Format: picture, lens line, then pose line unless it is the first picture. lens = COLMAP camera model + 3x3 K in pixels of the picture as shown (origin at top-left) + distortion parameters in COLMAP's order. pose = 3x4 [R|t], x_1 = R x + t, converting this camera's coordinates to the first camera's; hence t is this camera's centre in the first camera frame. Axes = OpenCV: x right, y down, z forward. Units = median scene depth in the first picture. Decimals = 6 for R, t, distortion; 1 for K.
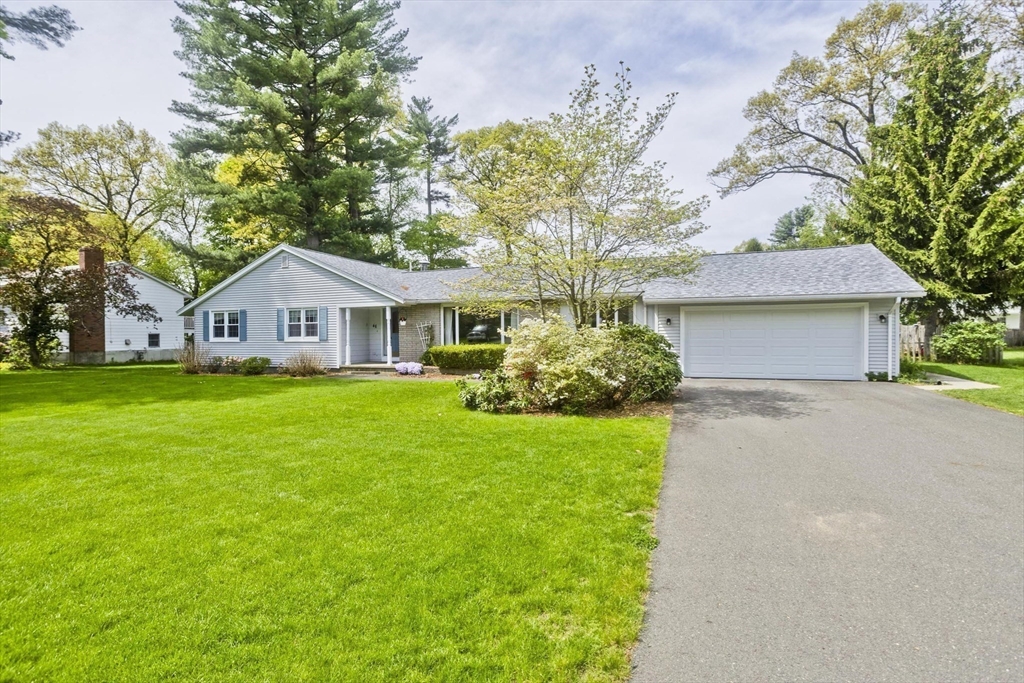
lens RADIAL K [[495.1, 0, 496.6], [0, 495.1, 327.9], [0, 0, 1]] dist [-0.002897, 0.000390]
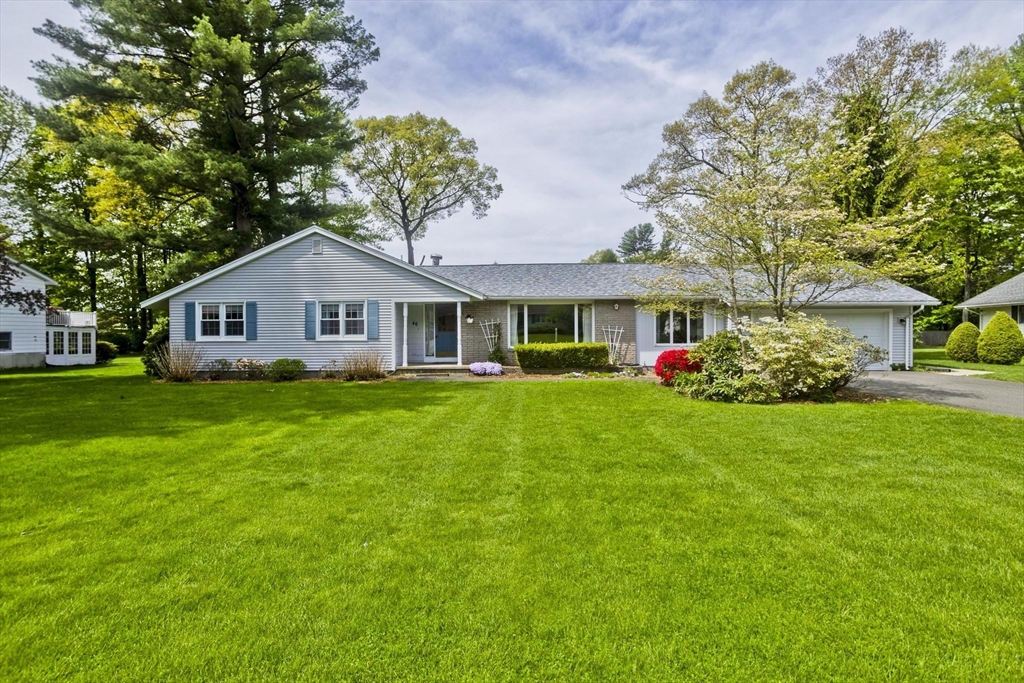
lens RADIAL K [[509.4, 0, 481.5], [0, 509.4, 329.2], [0, 0, 1]] dist [0.000422, 0.000400]
pose [[0.944247, 0.007390, 0.329155, -0.450938], [-0.006931, 0.999973, -0.002569, 0.008315], [-0.329165, 0.000144, 0.944272, 0.081062]]
